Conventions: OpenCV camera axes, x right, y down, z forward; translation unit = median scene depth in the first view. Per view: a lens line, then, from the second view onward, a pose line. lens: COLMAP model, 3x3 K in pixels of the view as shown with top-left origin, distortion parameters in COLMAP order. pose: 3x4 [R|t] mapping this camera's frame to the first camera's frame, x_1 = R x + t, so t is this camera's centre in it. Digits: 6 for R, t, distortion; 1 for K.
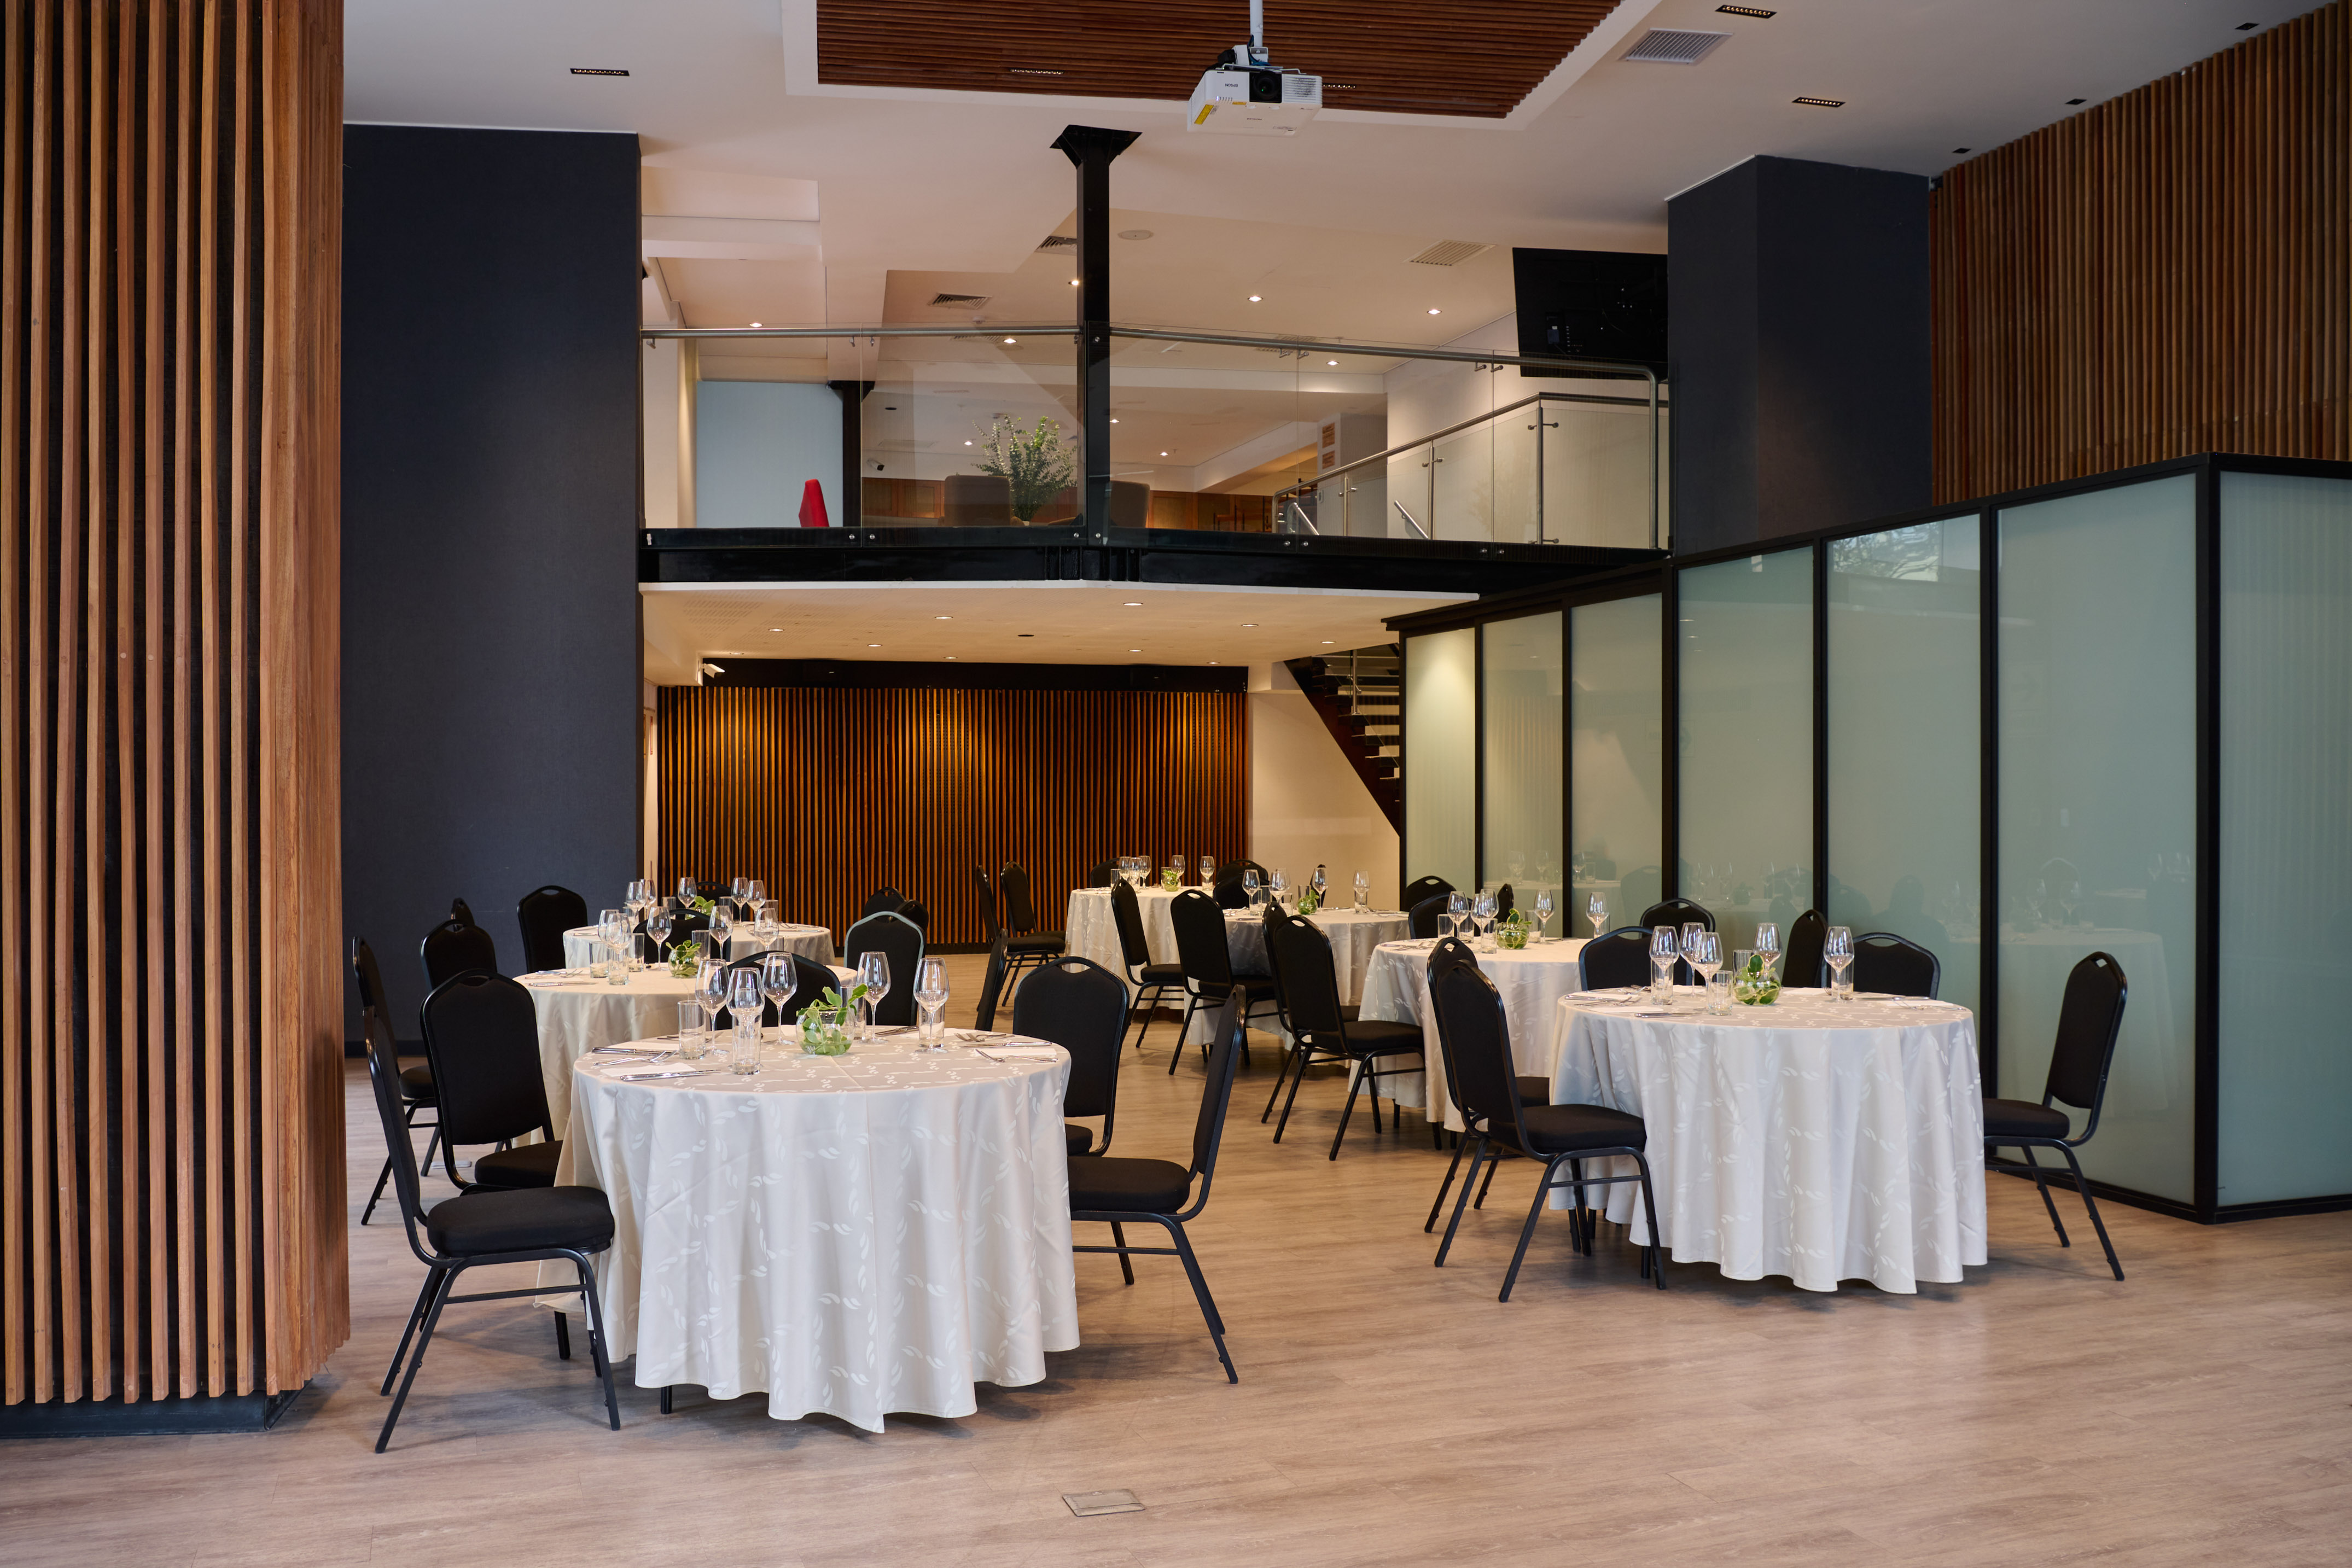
lens RADIAL K [[1790.7, 0, 1176.0], [0, 1790.7, 784.0], [0, 0, 1]] dist [0.022823, 0.004142]
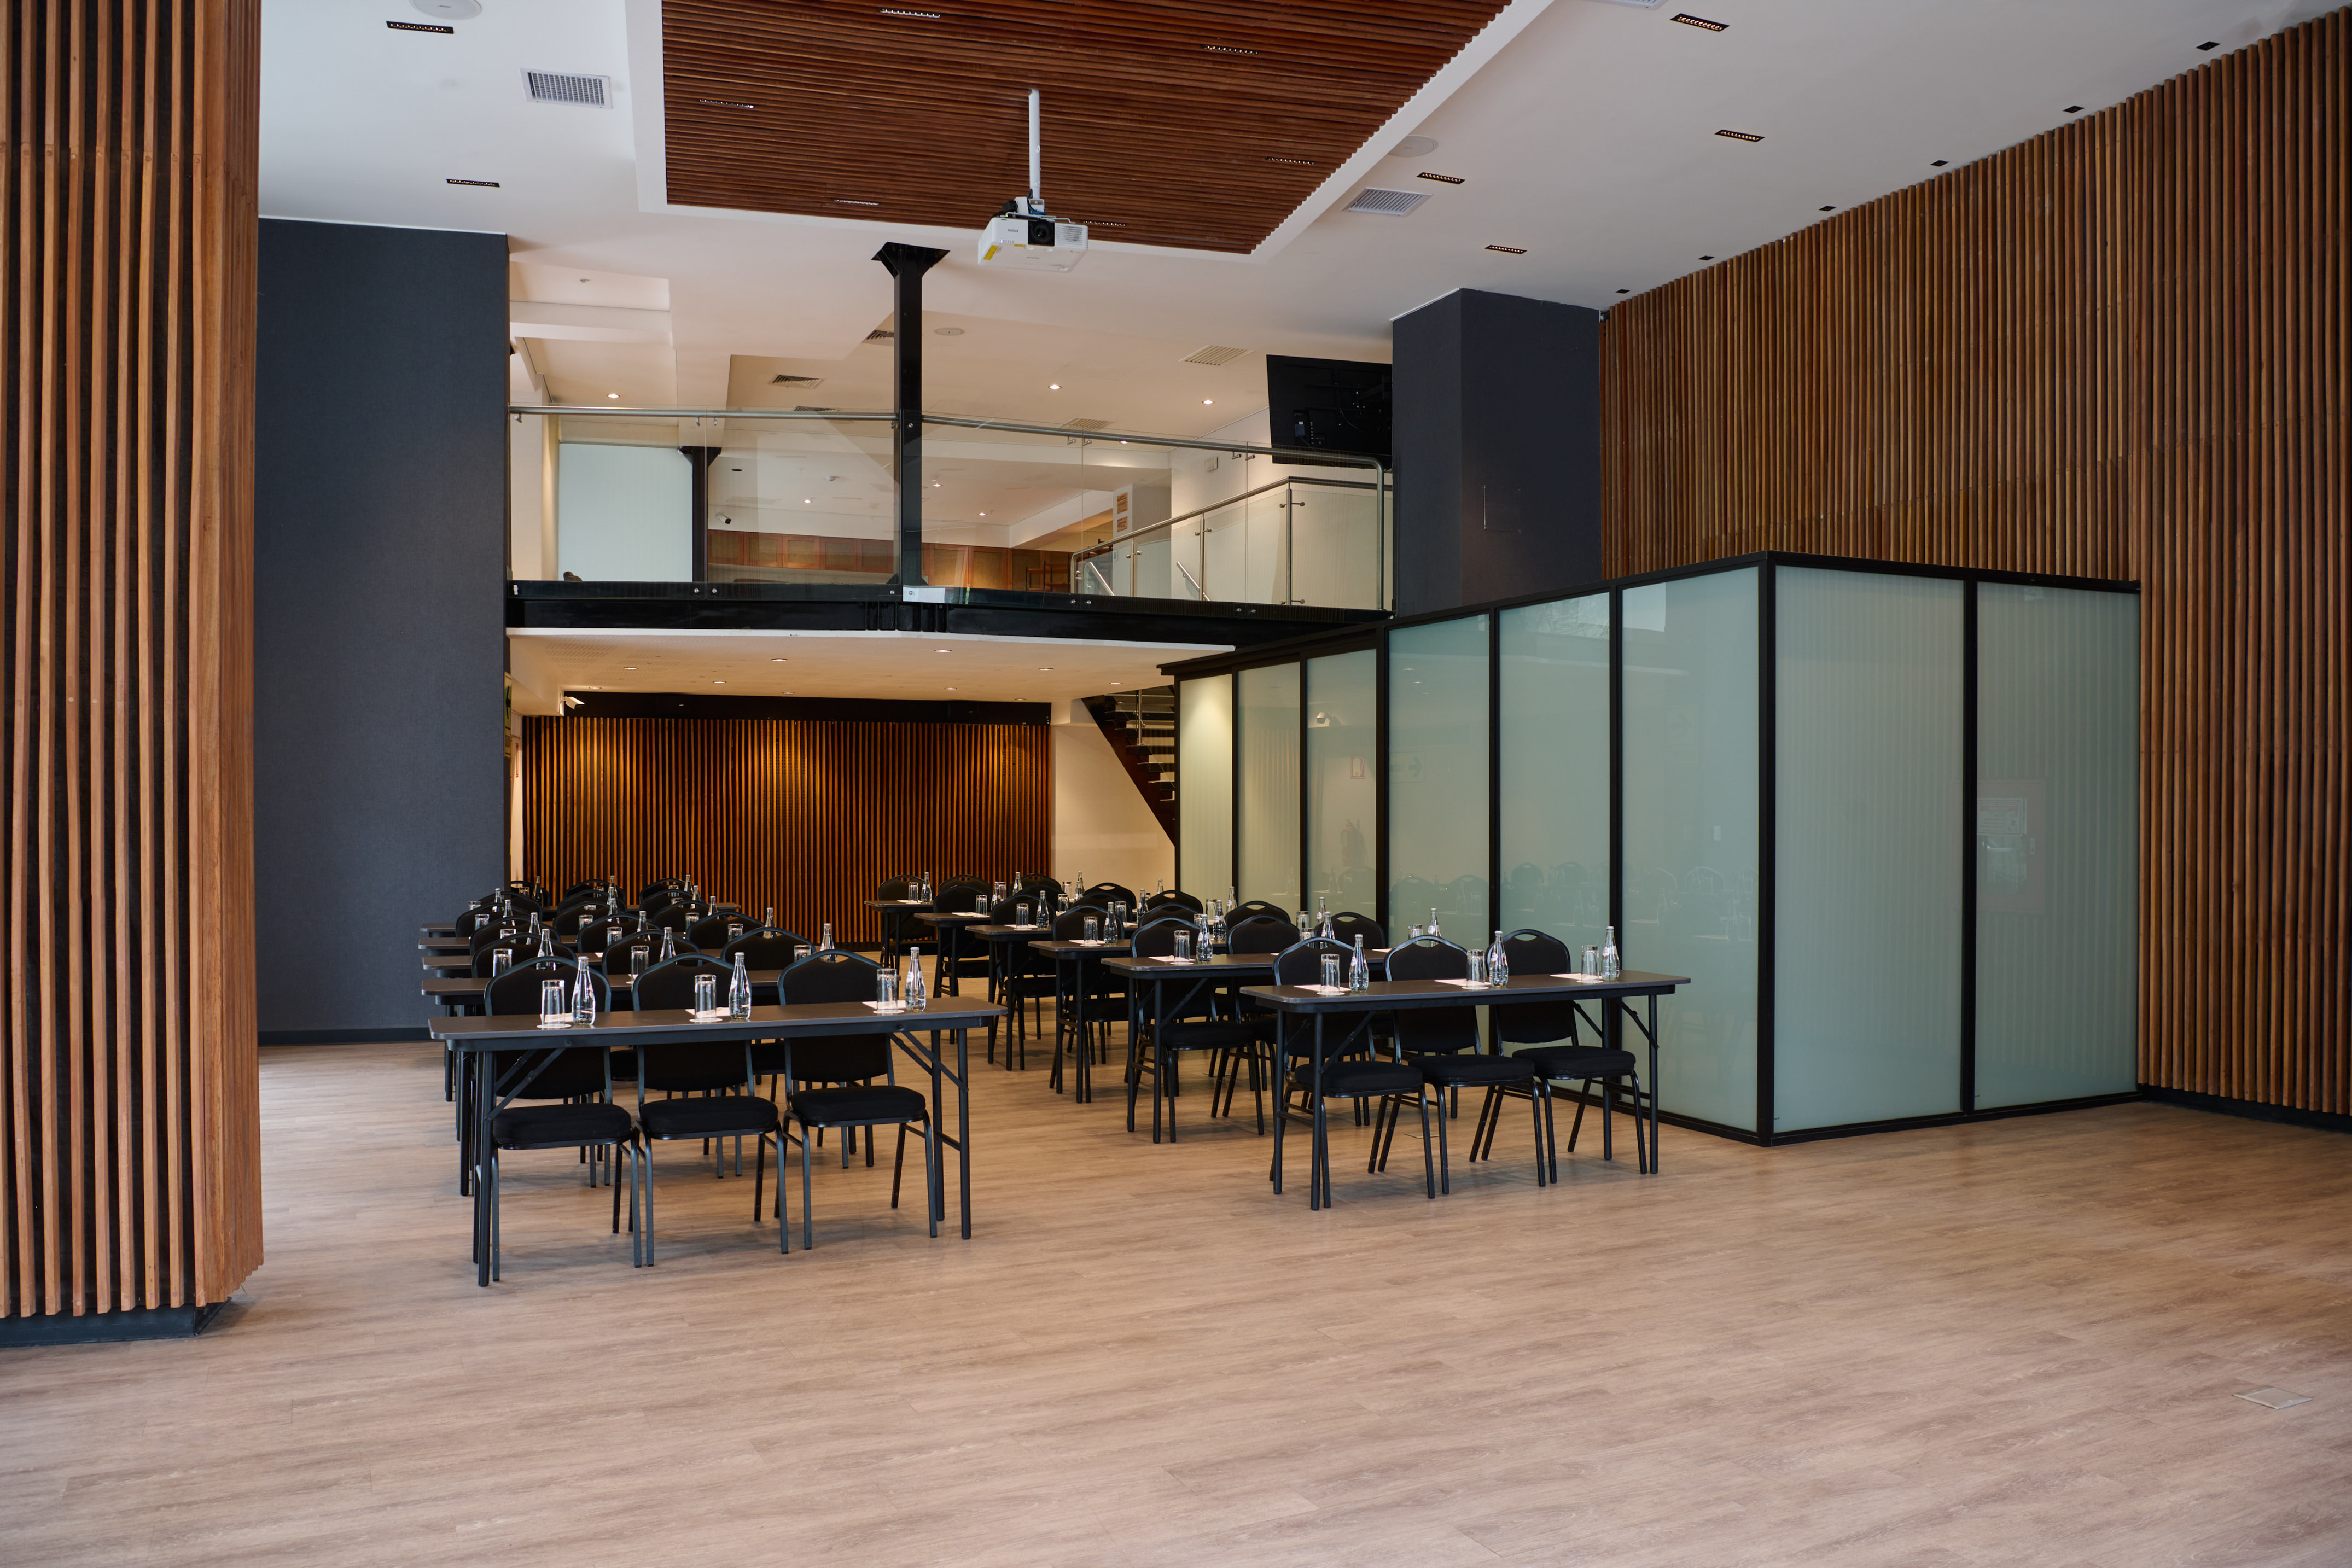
lens RADIAL K [[1632.7, 0, 1177.7], [0, 1632.7, 810.0], [0, 0, 1]] dist [-0.003755, 0.001135]
pose [[0.994914, 0.001217, 0.100723, 0.030340], [-0.001646, 0.999990, 0.004175, -0.001831], [-0.100716, -0.004320, 0.994906, -0.108322]]
